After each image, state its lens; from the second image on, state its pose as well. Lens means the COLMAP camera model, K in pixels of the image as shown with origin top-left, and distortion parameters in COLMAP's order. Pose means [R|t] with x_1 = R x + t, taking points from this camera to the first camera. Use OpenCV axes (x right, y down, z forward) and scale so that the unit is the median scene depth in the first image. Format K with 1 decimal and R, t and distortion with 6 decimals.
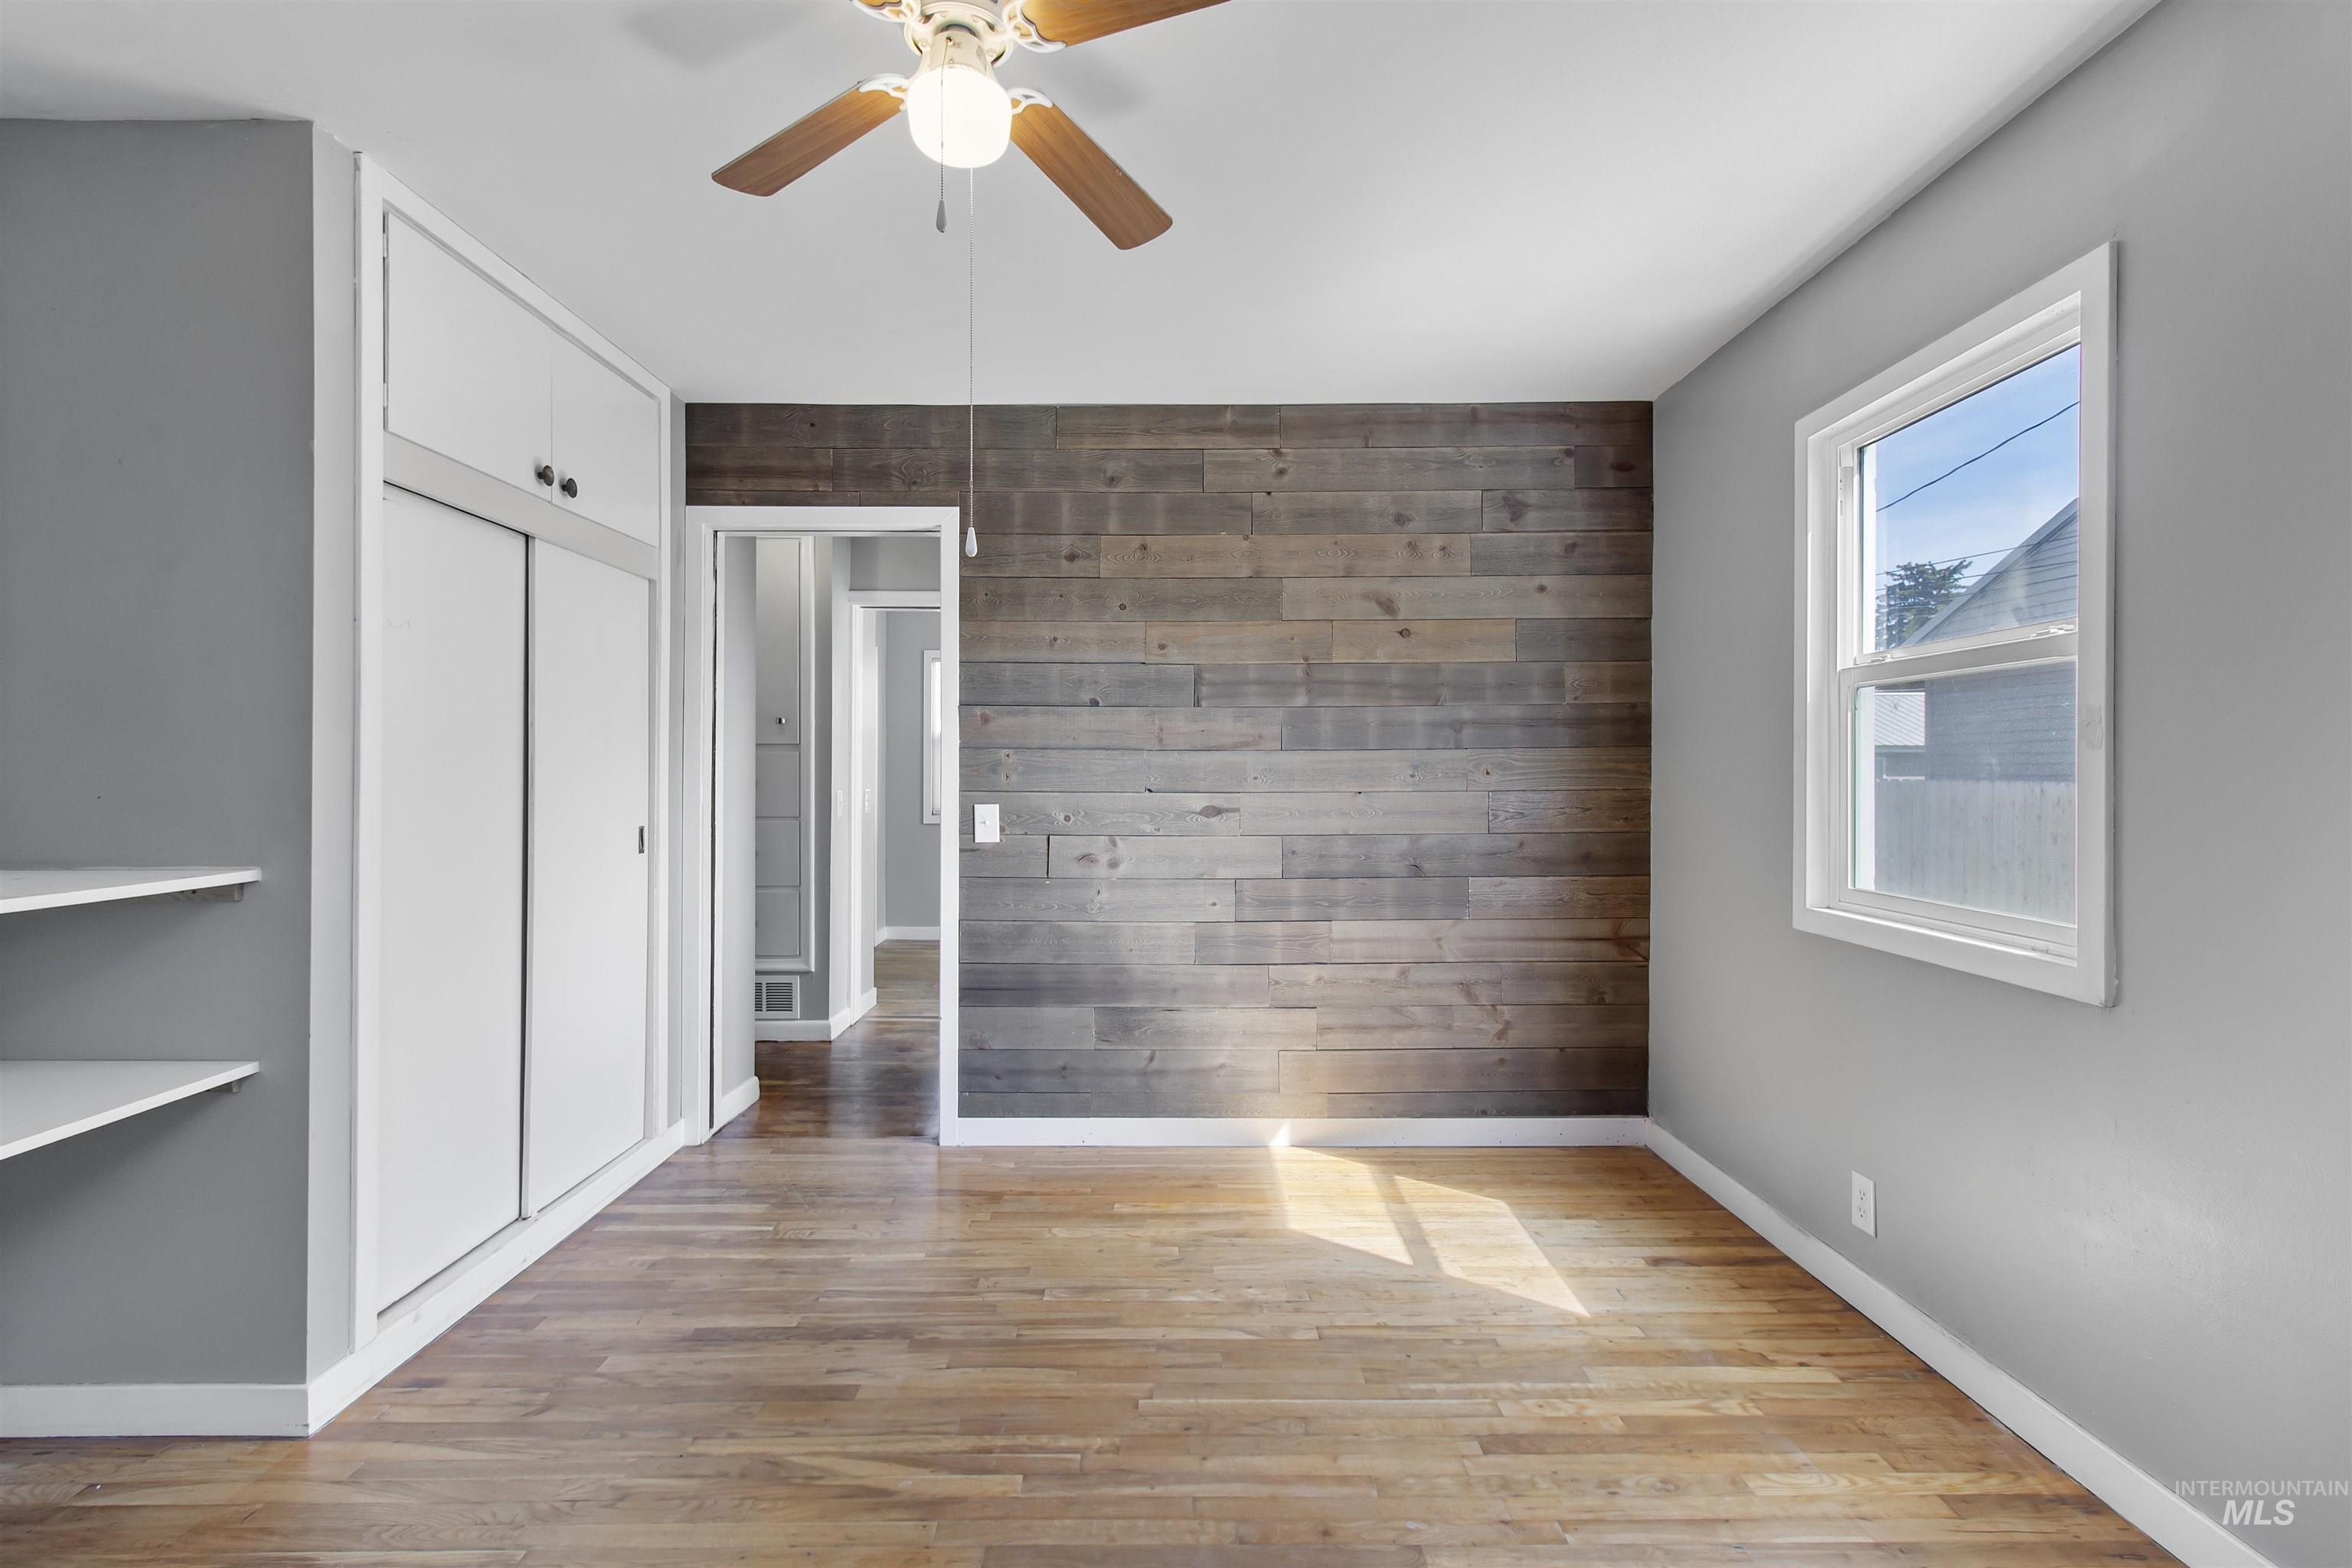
lens RADIAL K [[1085.4, 0, 1178.5], [0, 1085.4, 782.4], [0, 0, 1]] dist [0.000470, -0.000292]
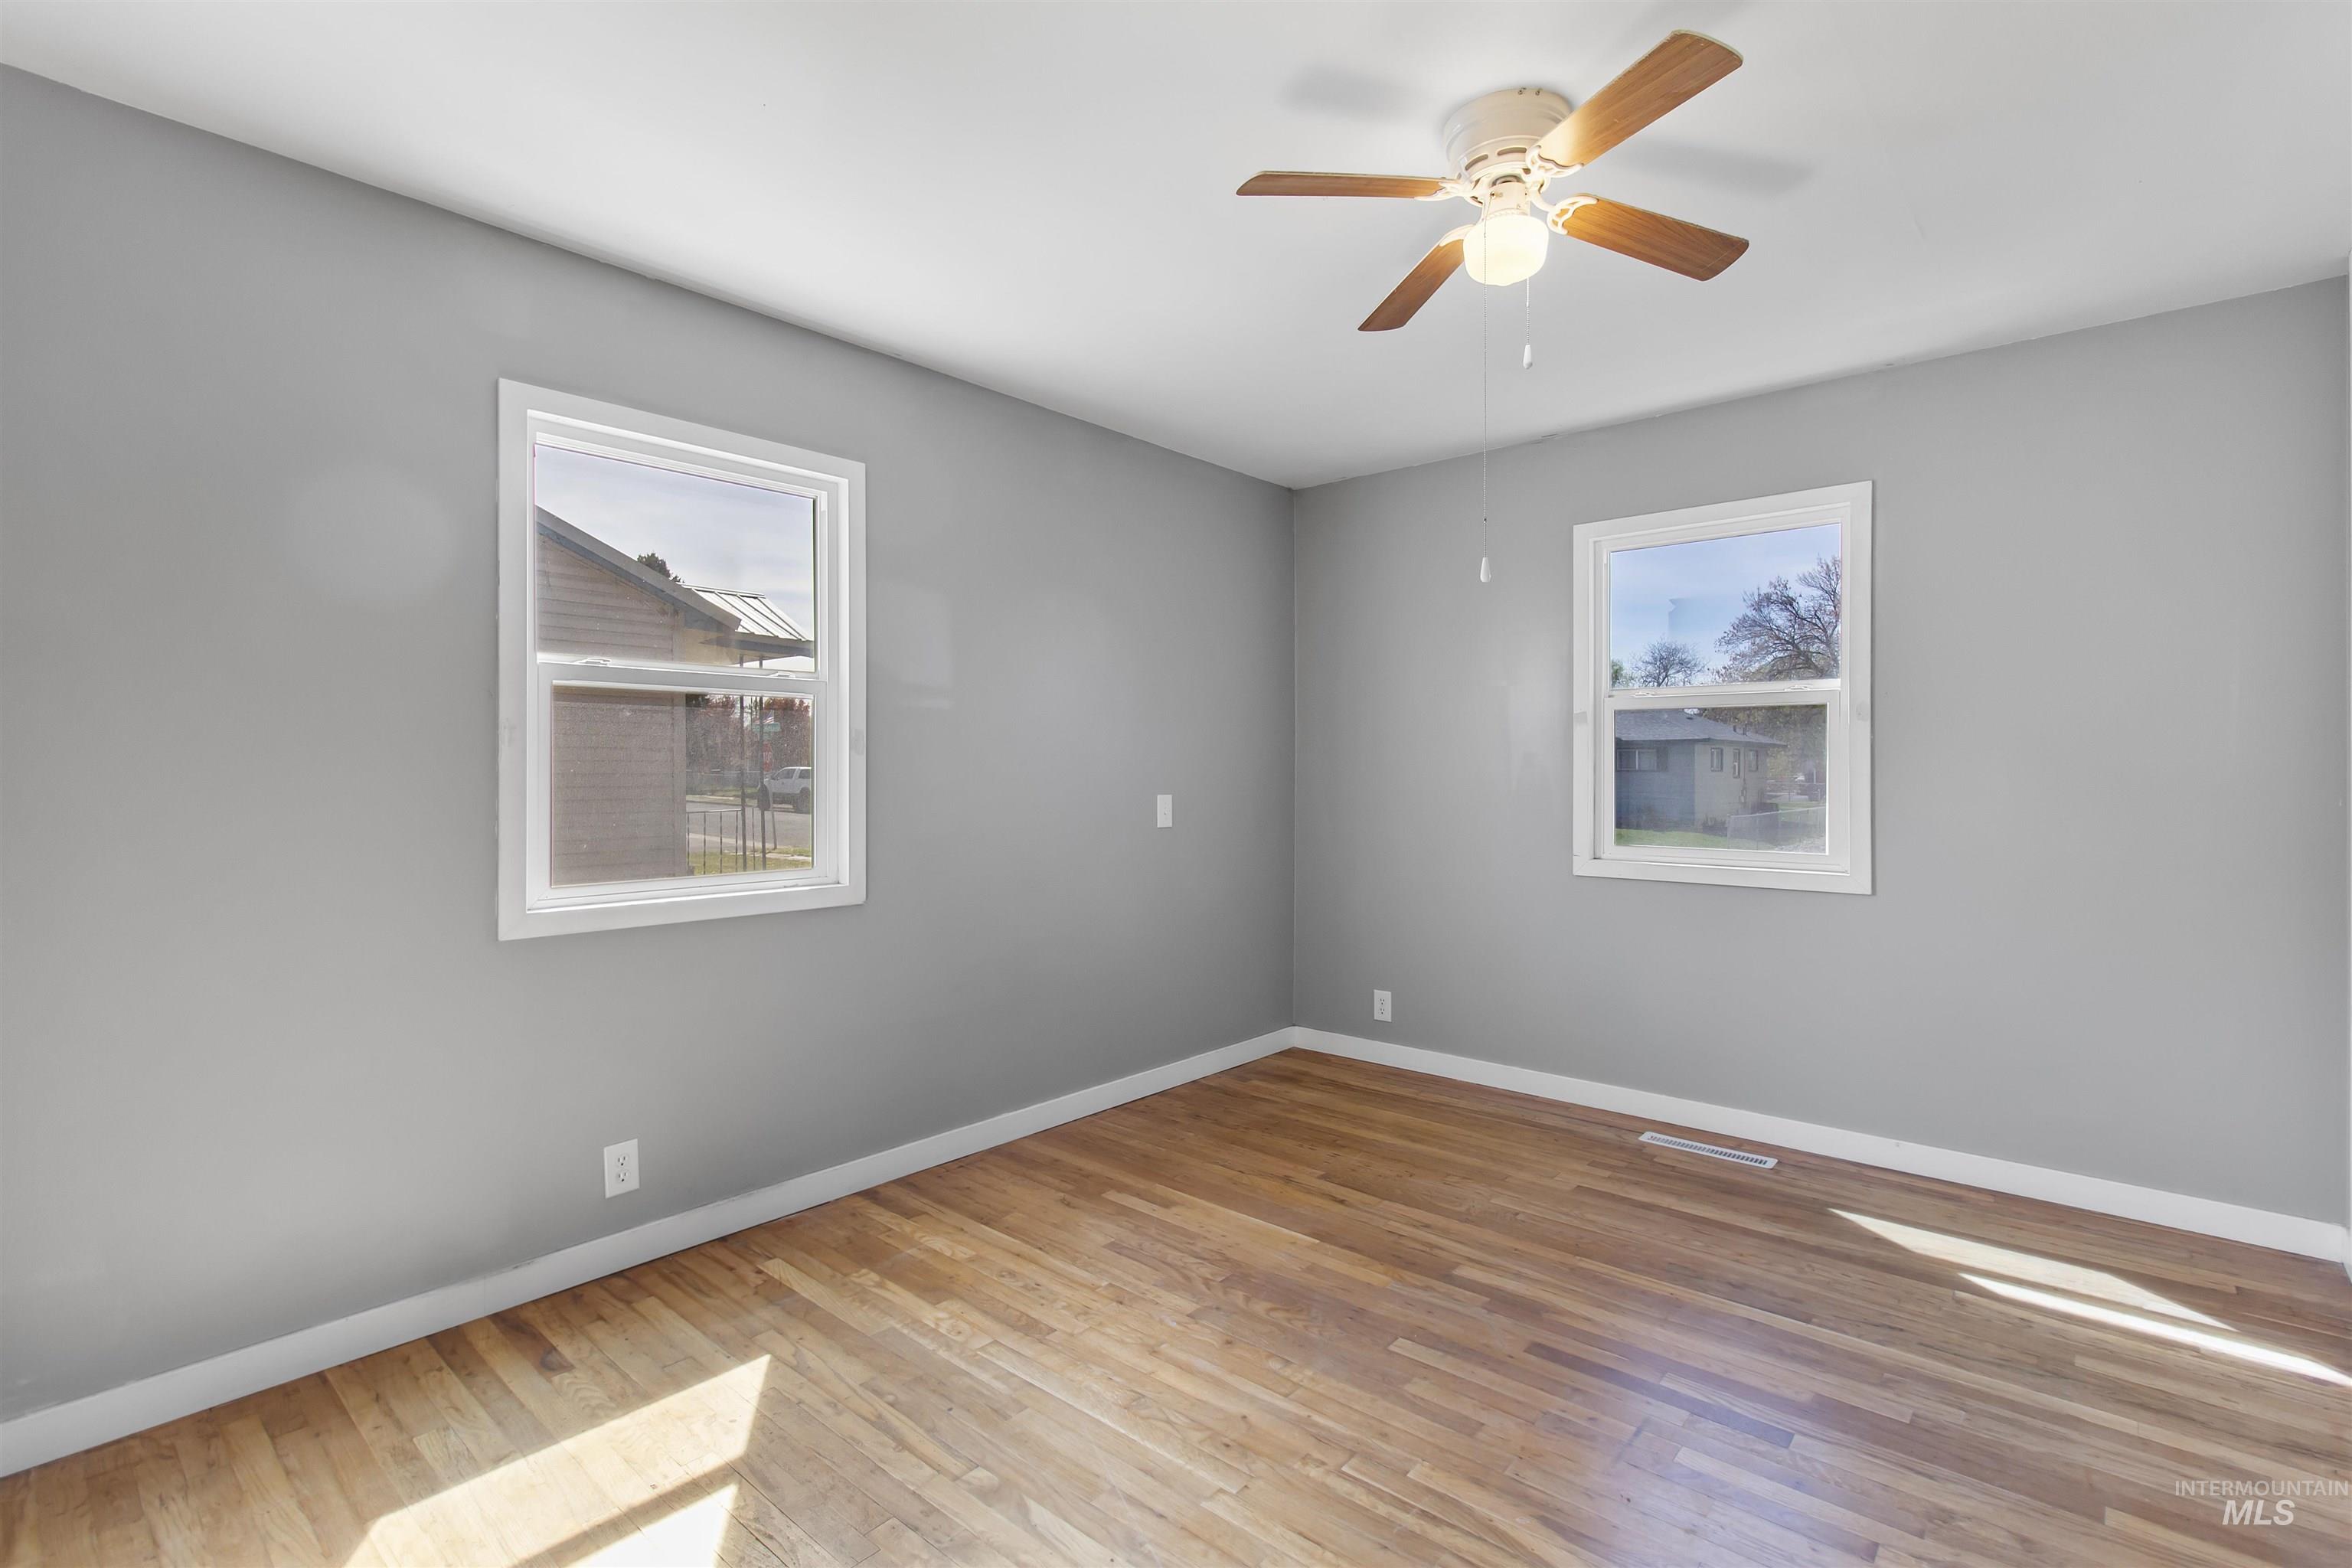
lens RADIAL K [[1085.4, 0, 1174.0], [0, 1085.4, 777.4], [0, 0, 1]] dist [0.000470, -0.000292]
pose [[-0.742160, -0.003355, 0.670215, -0.443302], [0.004342, 0.999942, 0.009815, -0.006826], [-0.670209, 0.010195, -0.742103, 1.280276]]
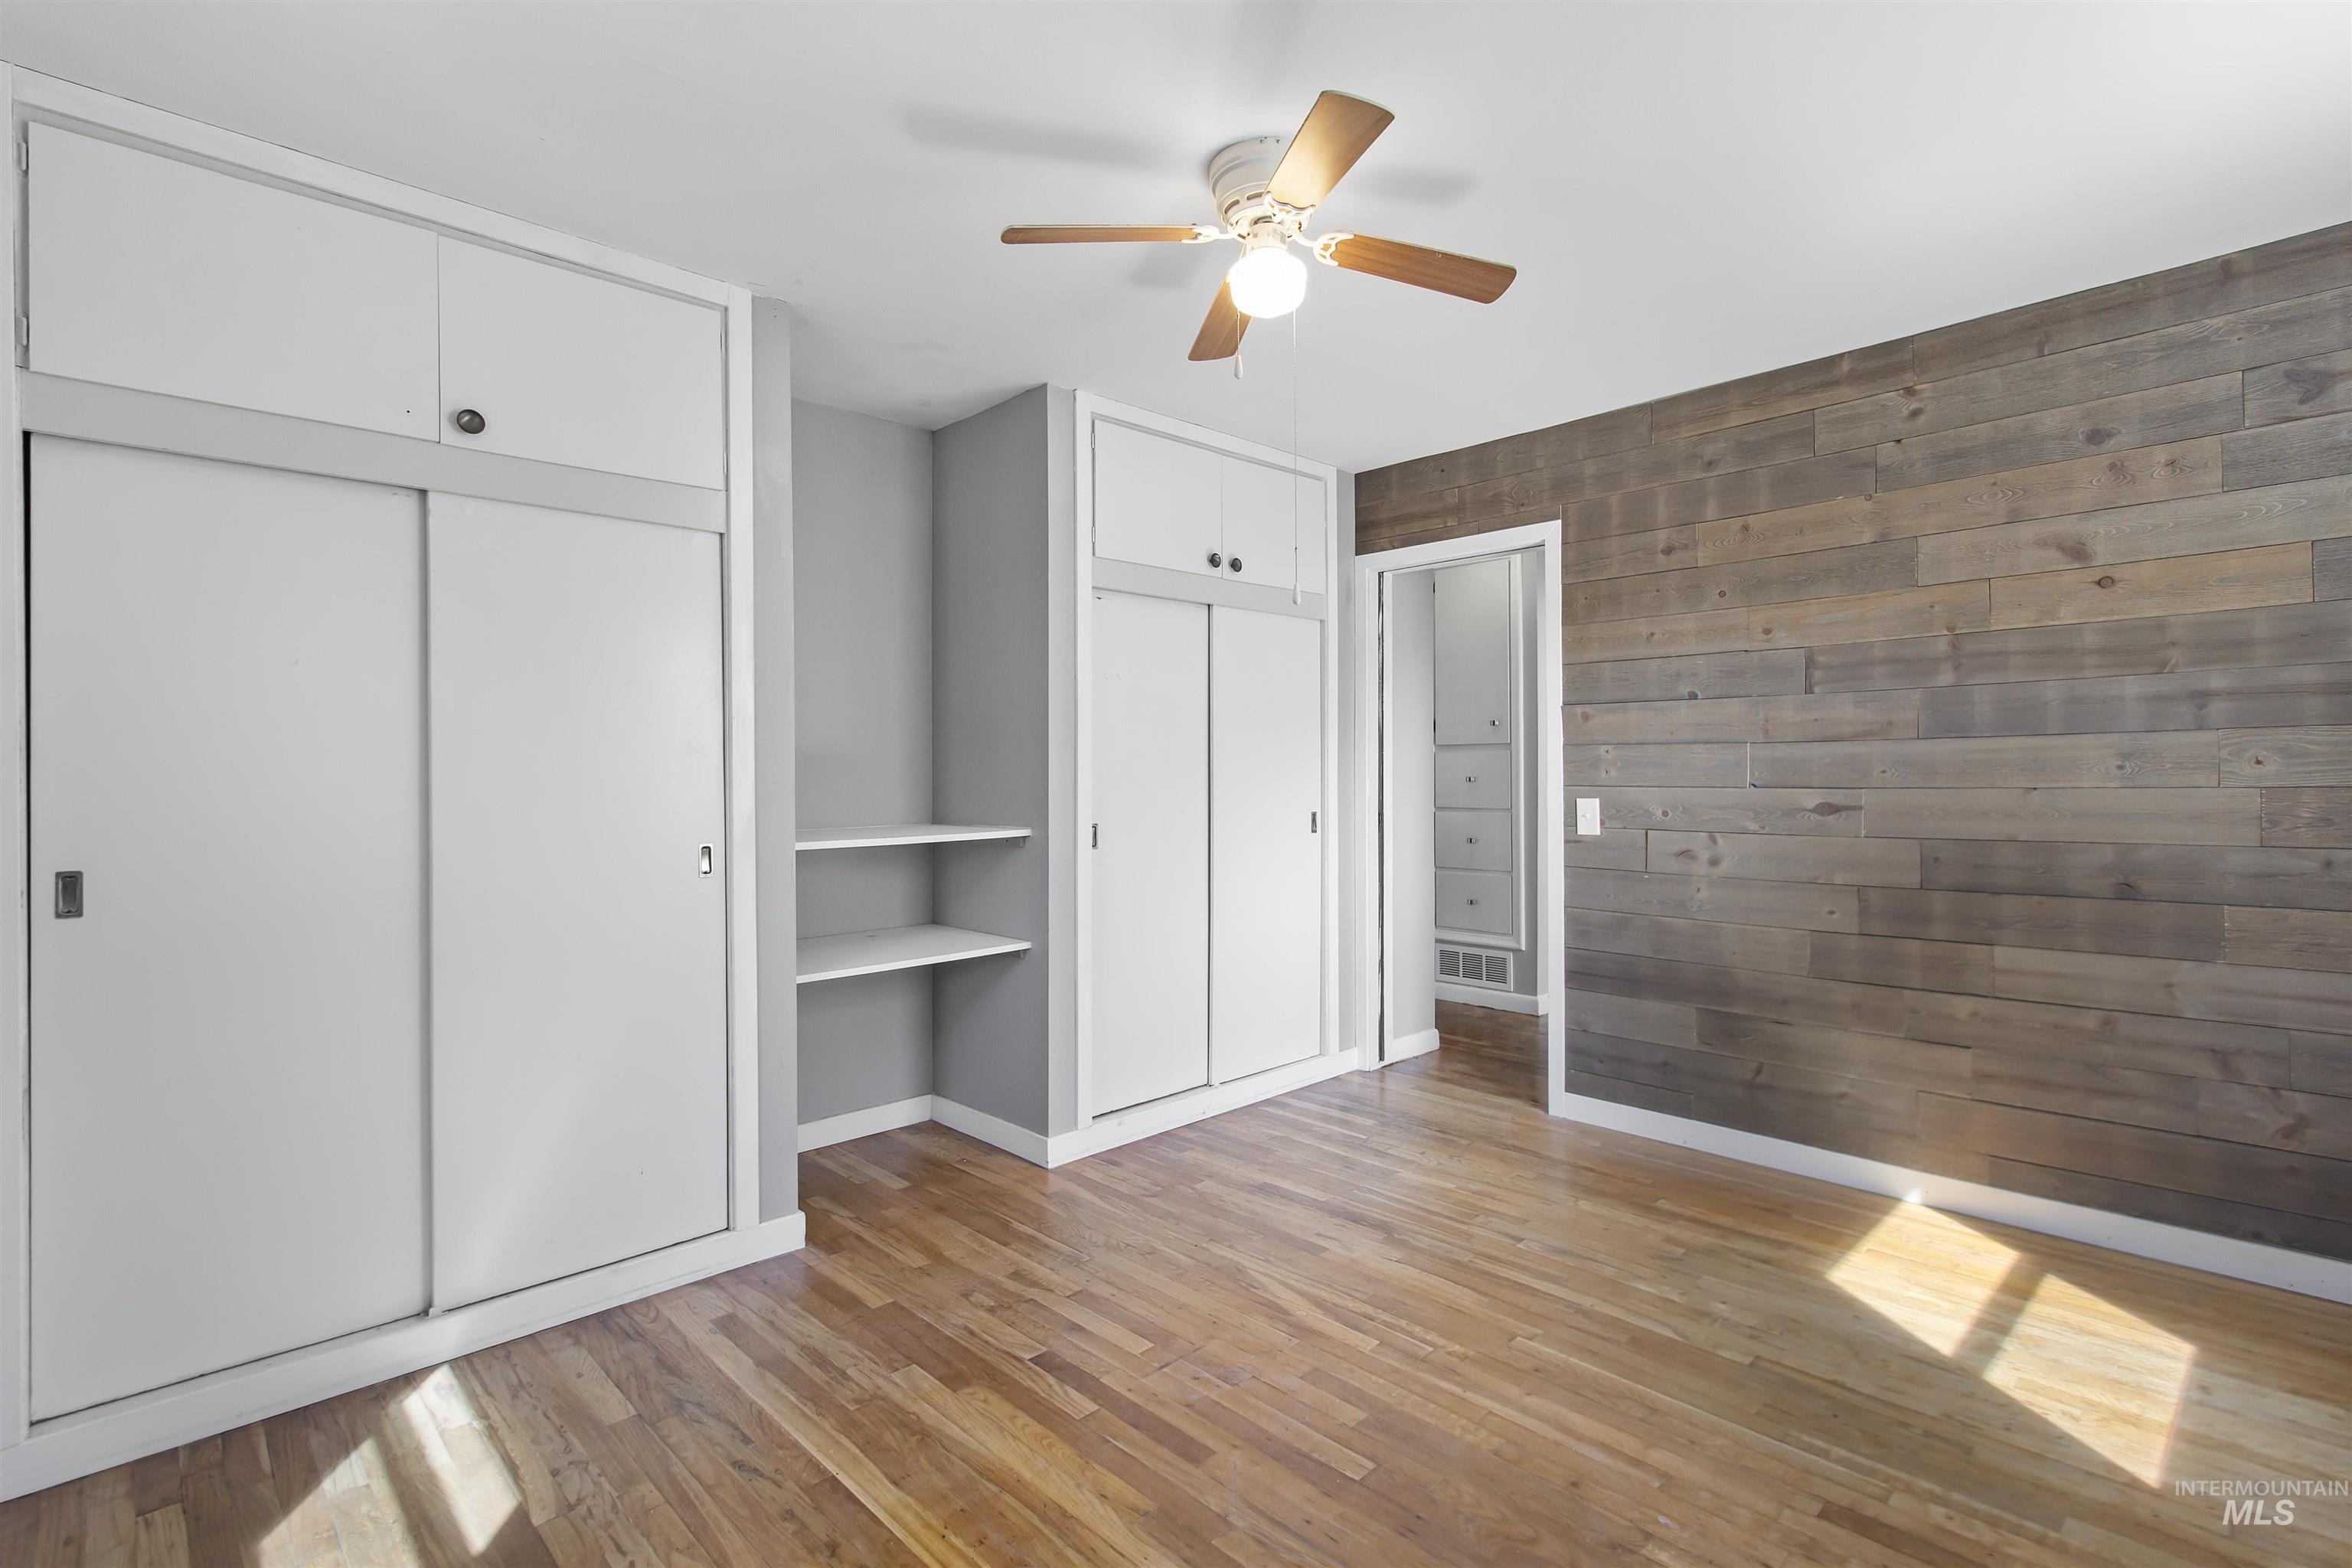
lens RADIAL K [[1085.4, 0, 1196.4], [0, 1085.4, 777.6], [0, 0, 1]] dist [0.000470, -0.000292]
pose [[0.697784, -0.002225, -0.716304, 0.404163], [0.001377, 0.999997, -0.001764, 0.002093], [0.716307, 0.000244, 0.697786, -0.002288]]
